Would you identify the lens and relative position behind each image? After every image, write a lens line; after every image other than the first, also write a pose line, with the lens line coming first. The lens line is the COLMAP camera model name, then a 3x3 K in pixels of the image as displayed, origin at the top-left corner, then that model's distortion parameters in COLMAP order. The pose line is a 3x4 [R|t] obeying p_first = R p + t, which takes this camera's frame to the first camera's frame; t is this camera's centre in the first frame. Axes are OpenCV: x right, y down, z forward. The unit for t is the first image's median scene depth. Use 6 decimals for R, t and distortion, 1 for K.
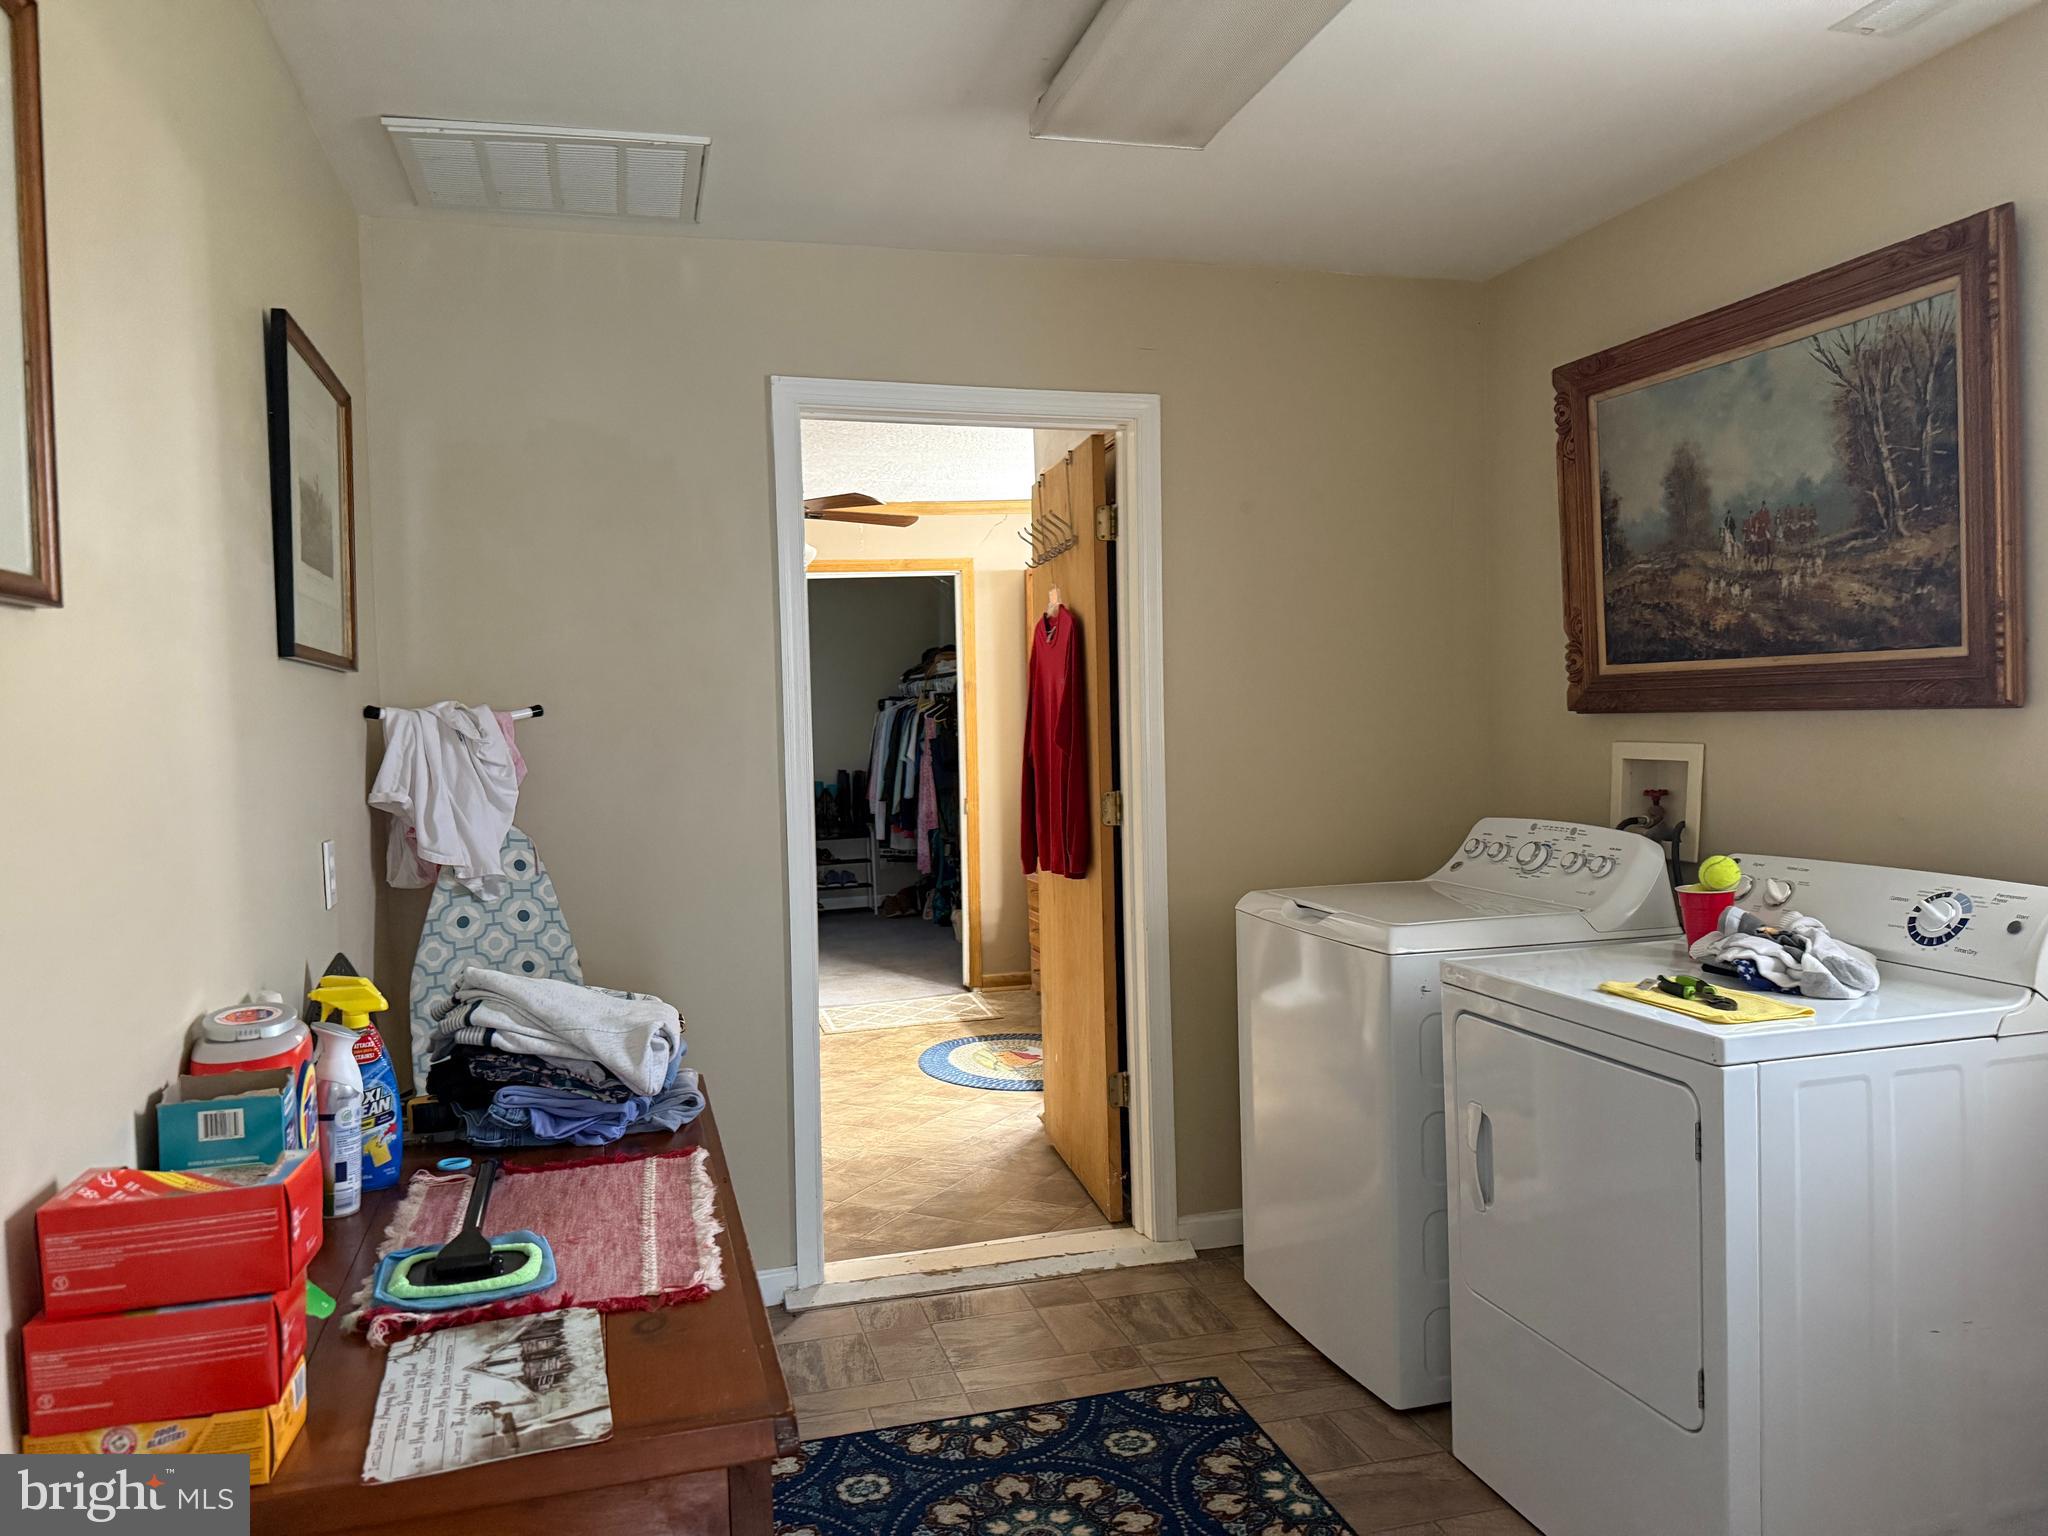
lens RADIAL K [[1446.6, 0, 1026.4], [0, 1446.6, 763.7], [0, 0, 1]] dist [0.053748, -0.066336]
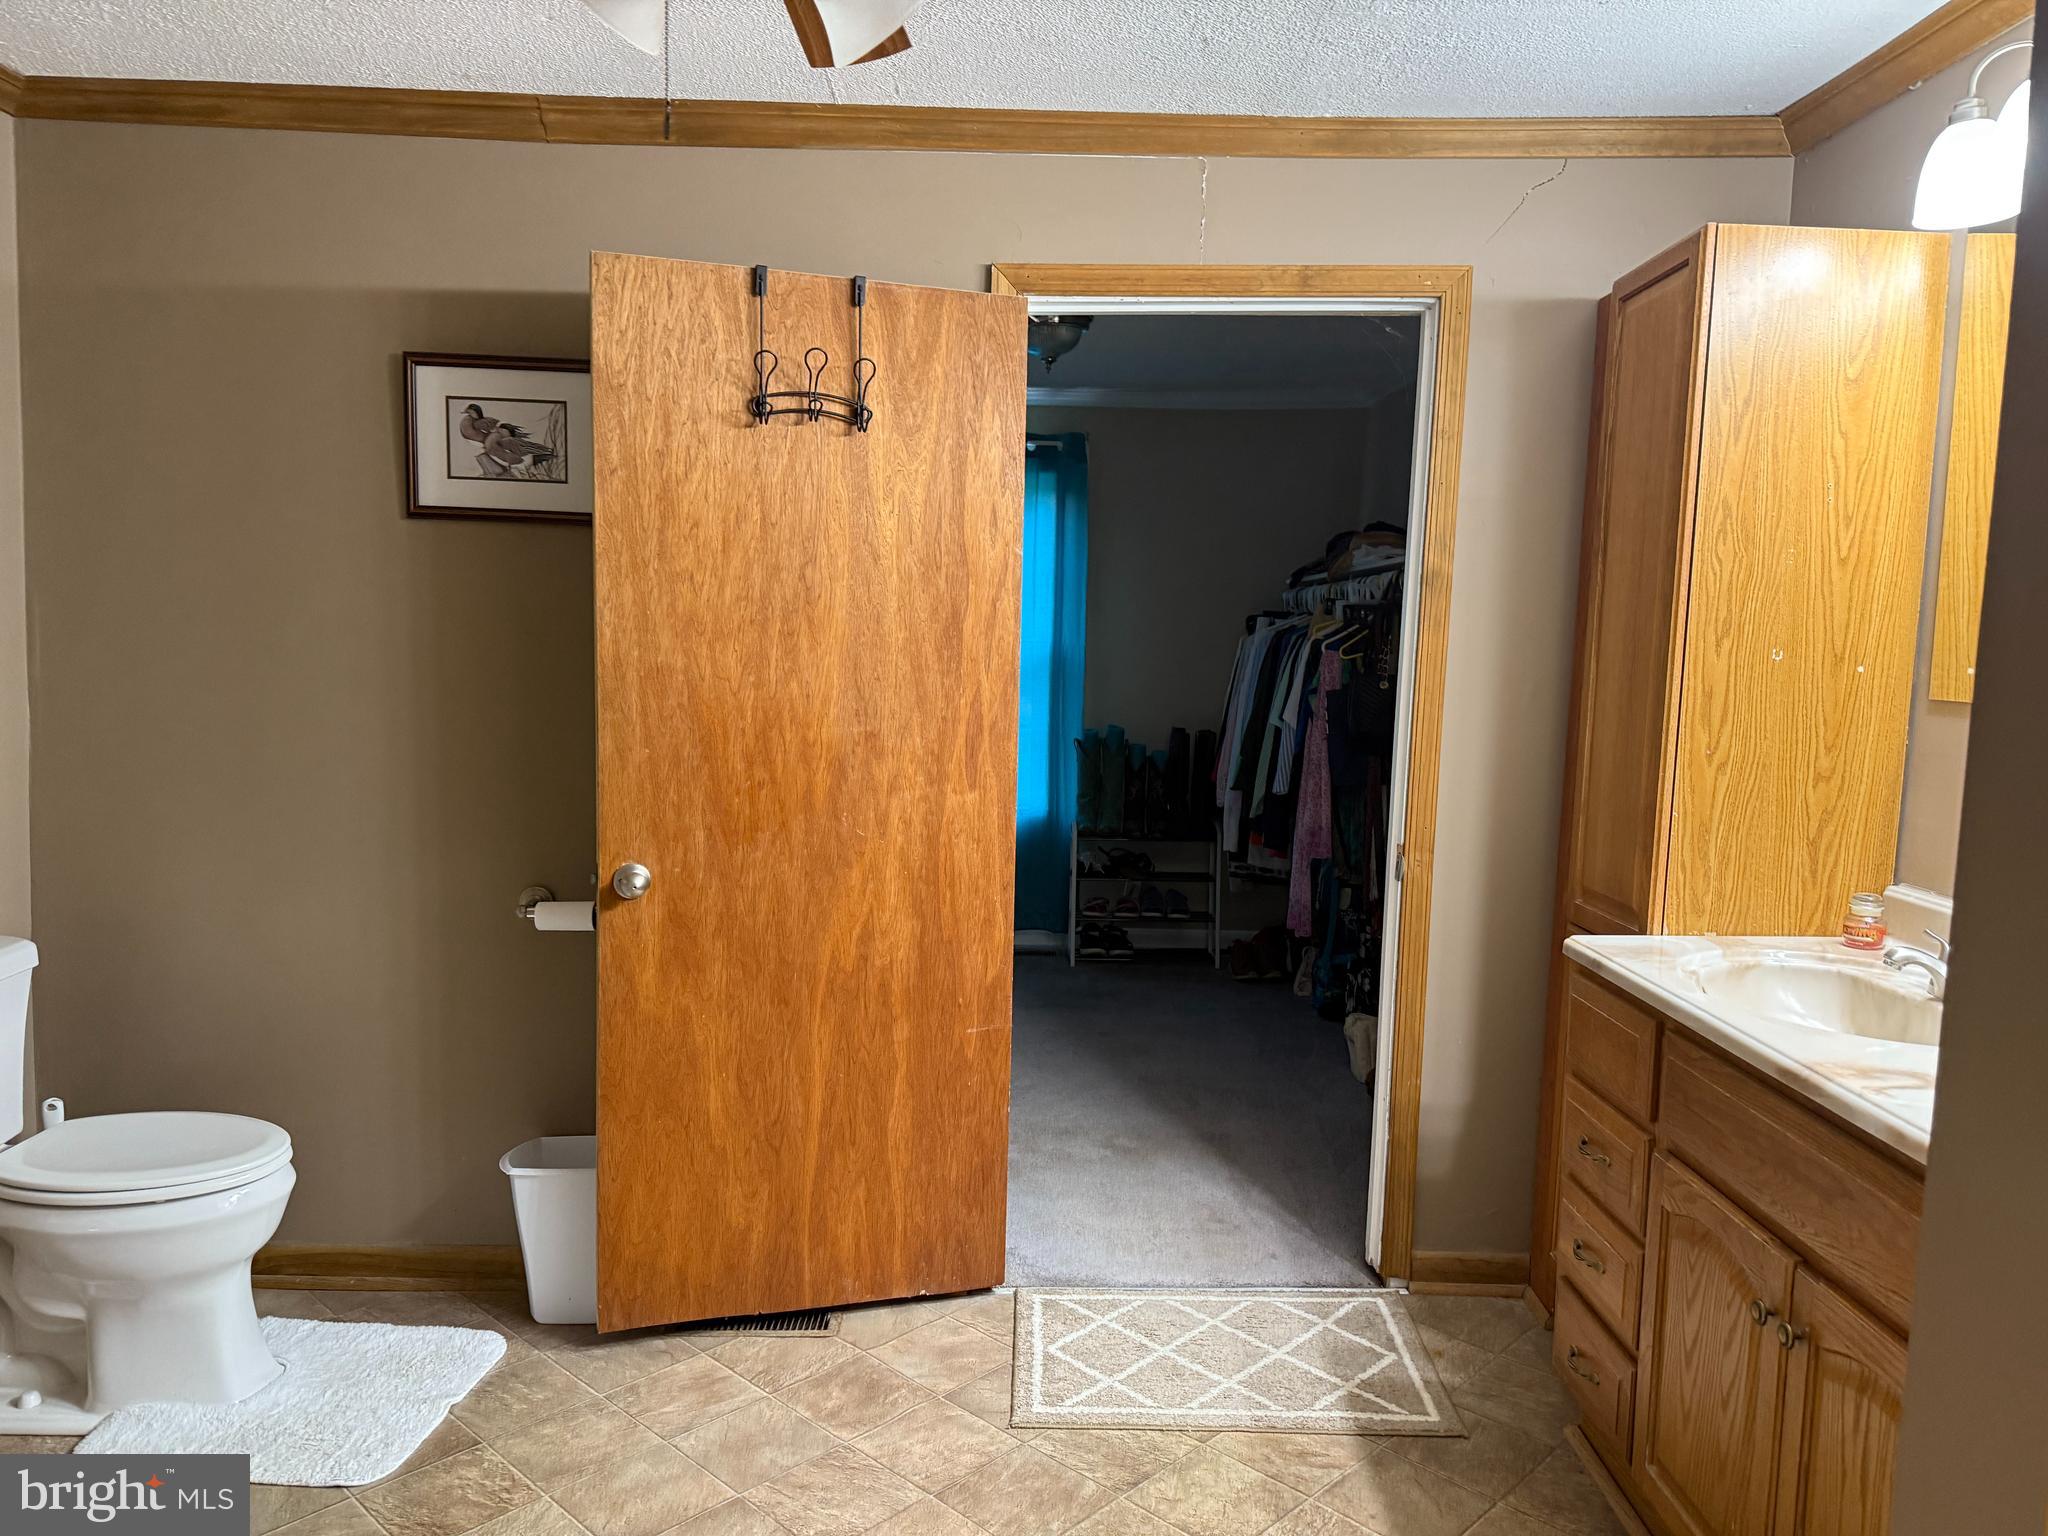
lens RADIAL K [[1446.6, 0, 1019.7], [0, 1446.6, 780.6], [0, 0, 1]] dist [0.053748, -0.066336]
pose [[0.960798, 0.078615, -0.265871, -0.030934], [-0.061588, 0.995516, 0.071796, -0.015151], [0.270323, -0.052607, 0.961331, 0.448131]]
